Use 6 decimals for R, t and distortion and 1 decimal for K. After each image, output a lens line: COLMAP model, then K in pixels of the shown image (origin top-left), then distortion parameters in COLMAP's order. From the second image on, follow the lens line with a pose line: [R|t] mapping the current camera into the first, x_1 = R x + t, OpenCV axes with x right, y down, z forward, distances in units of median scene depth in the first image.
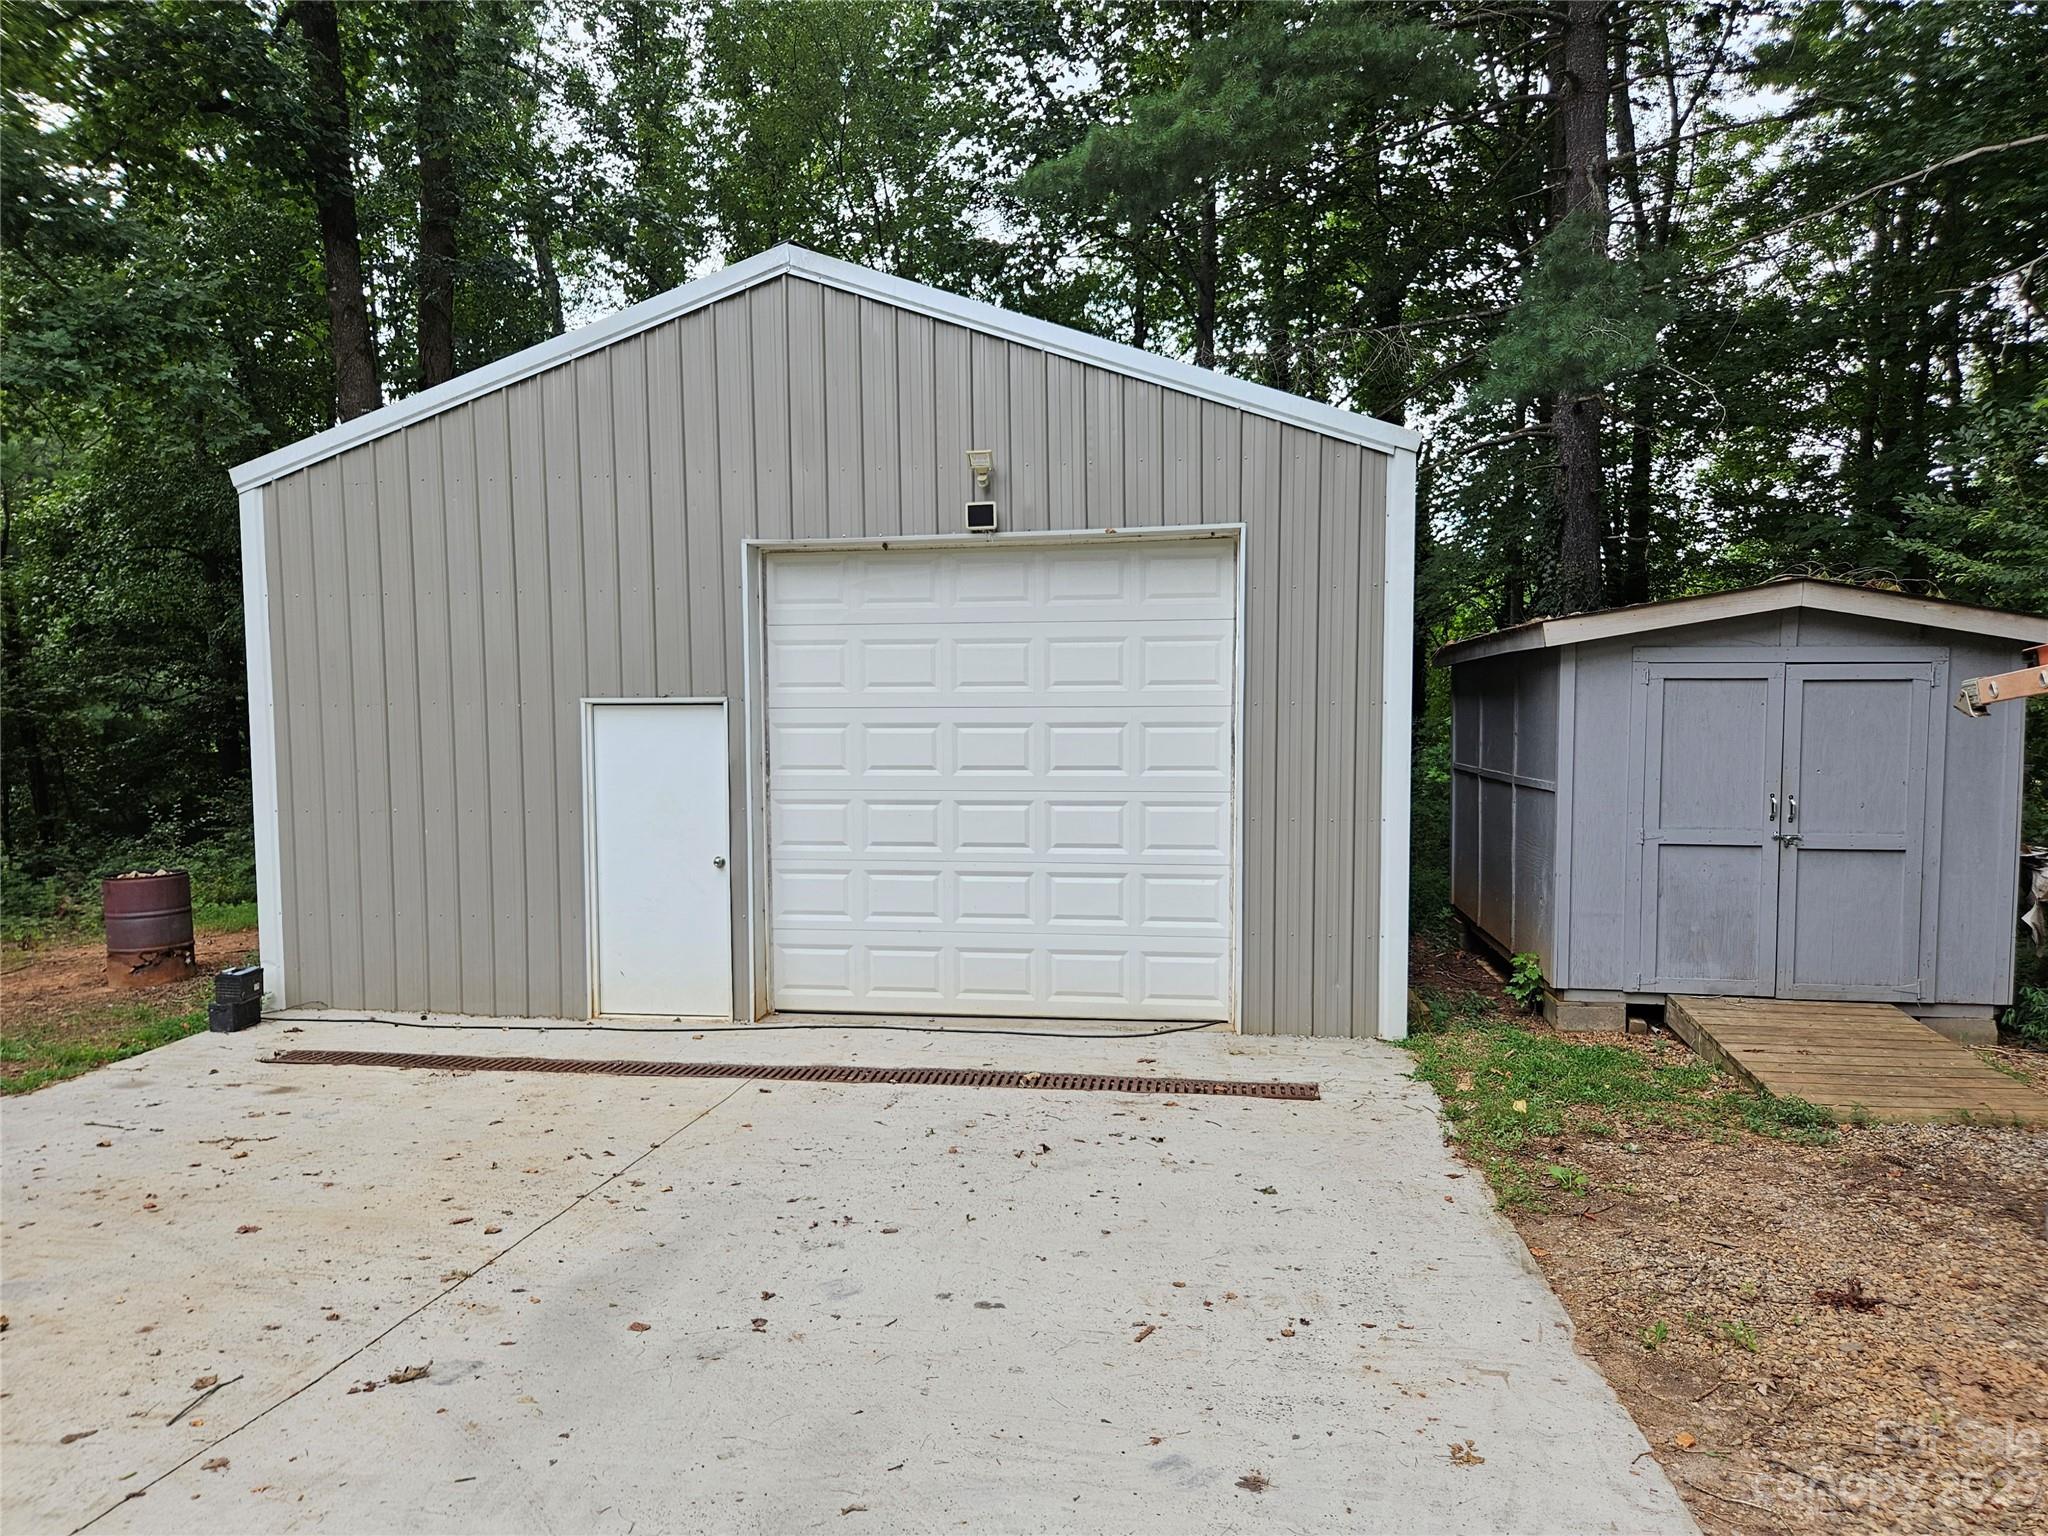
lens RADIAL K [[1378.4, 0, 1005.6], [0, 1378.4, 791.7], [0, 0, 1]] dist [0.063671, -0.054104]
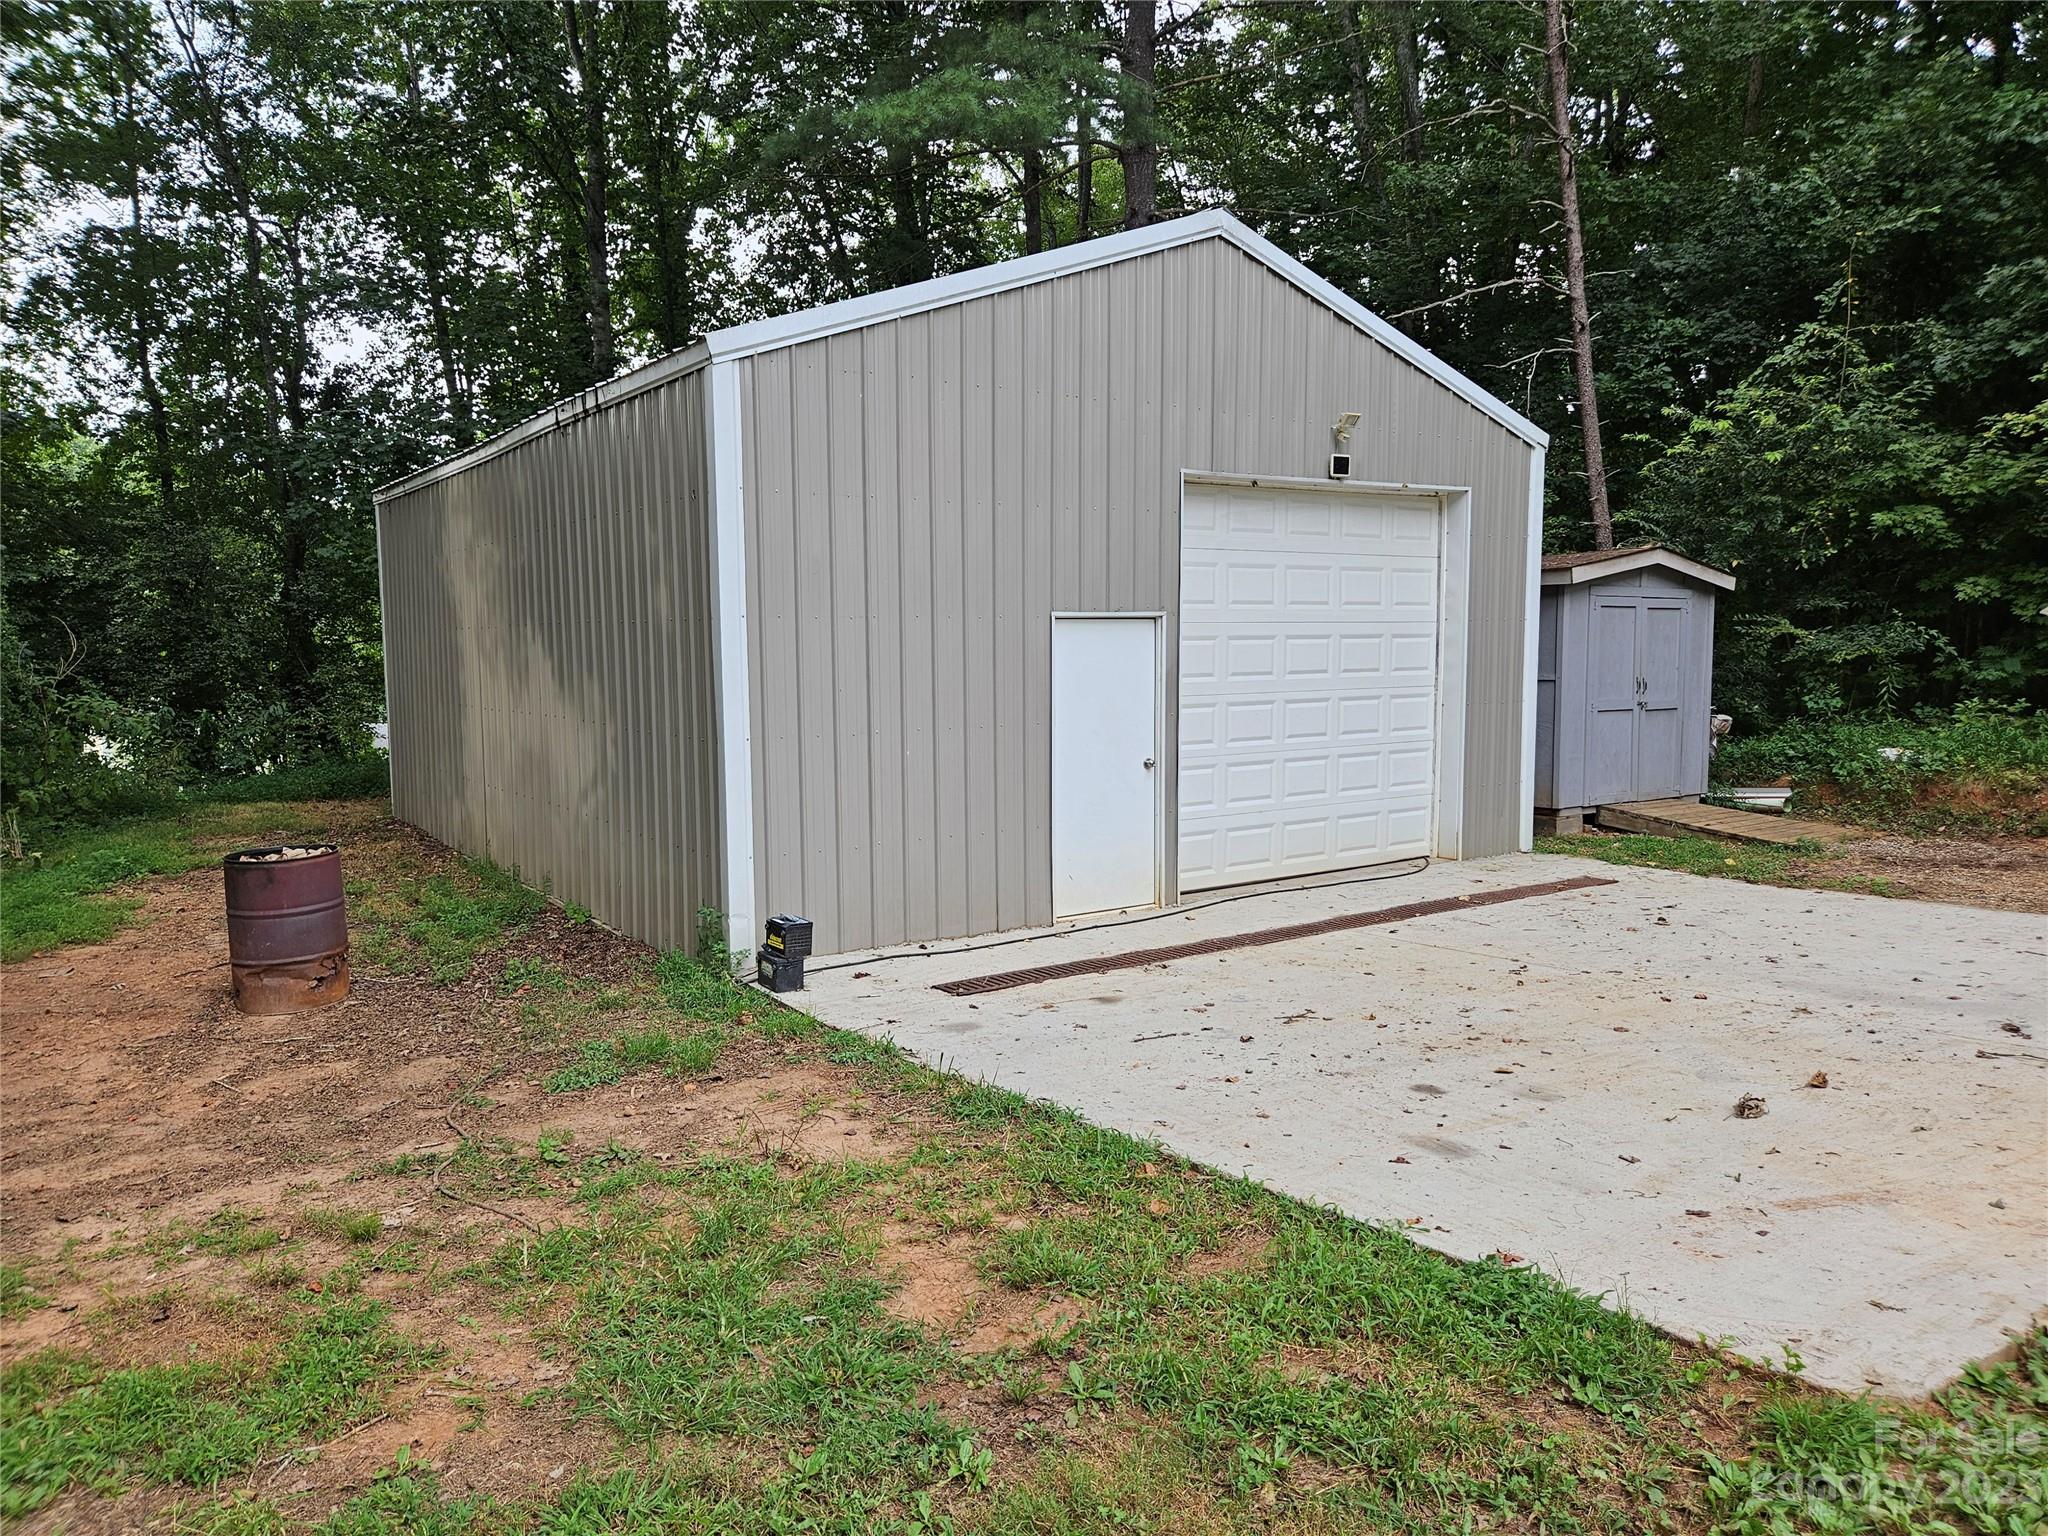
lens RADIAL K [[1372.0, 0, 1010.2], [0, 1372.0, 781.2], [0, 0, 1]] dist [0.060333, -0.033896]
pose [[0.735539, -0.070370, 0.673817, -1.064131], [0.049278, 0.997513, 0.050384, 0.004750], [-0.675687, -0.003855, 0.737178, 0.284546]]
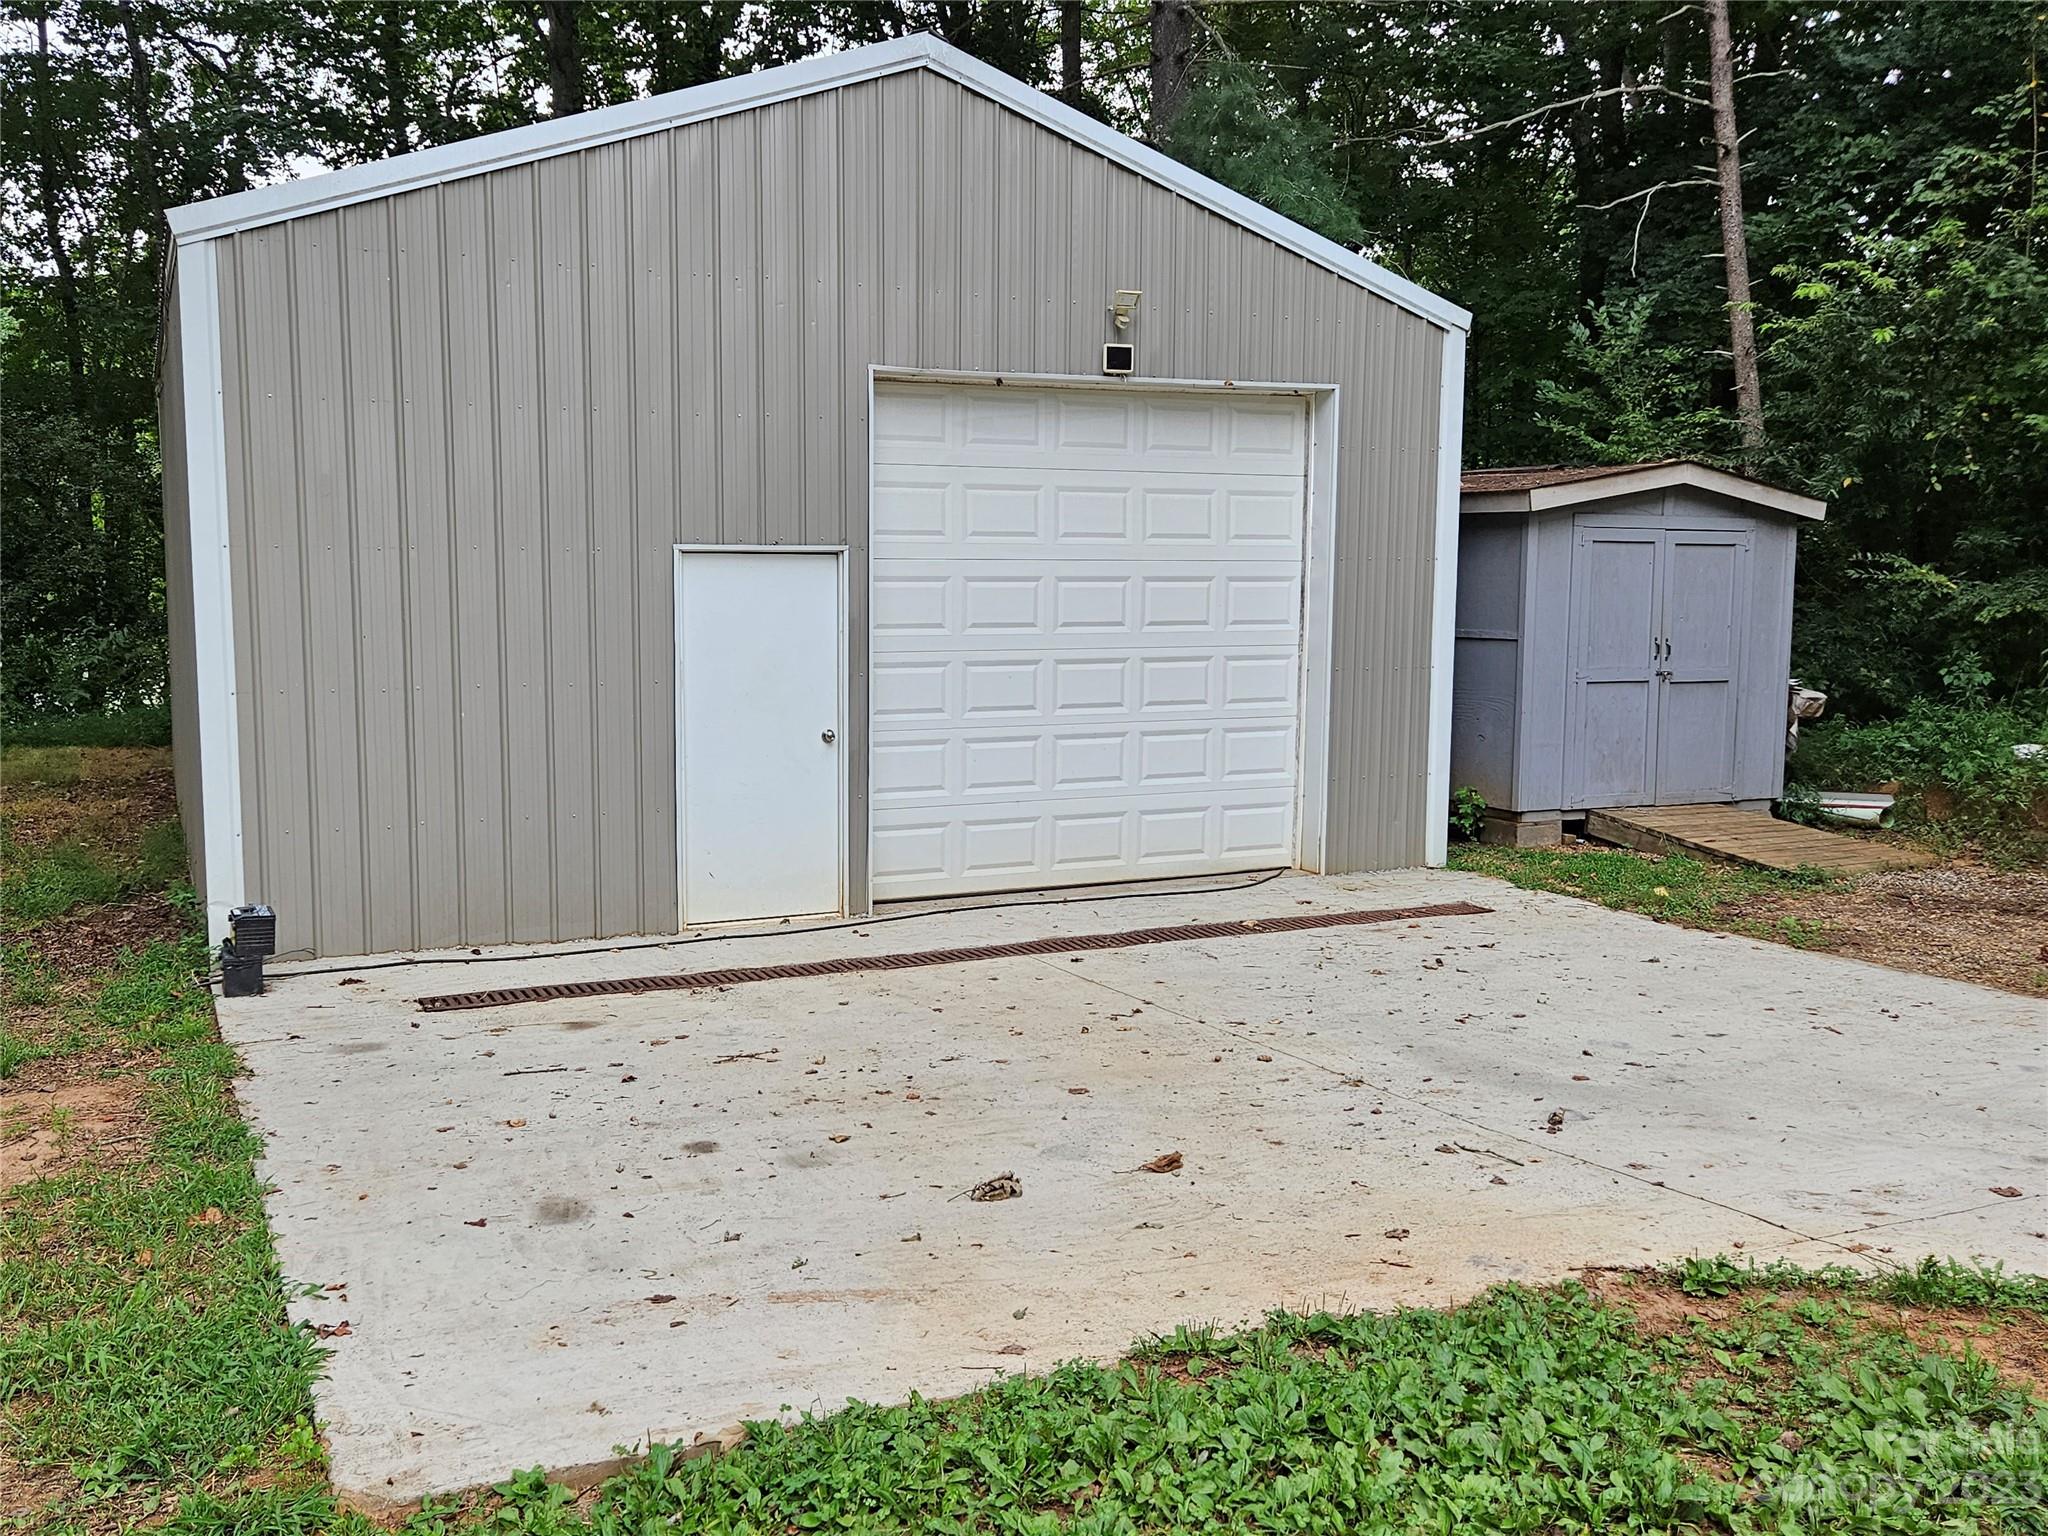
lens RADIAL K [[1810.9, 0, 997.1], [0, 1810.9, 767.1], [0, 0, 1]] dist [0.060785, -0.010174]
pose [[0.834295, -0.052827, 0.548781, -0.776561], [0.025537, 0.998033, 0.057250, 0.007954], [-0.550726, -0.033749, 0.834004, -0.010362]]
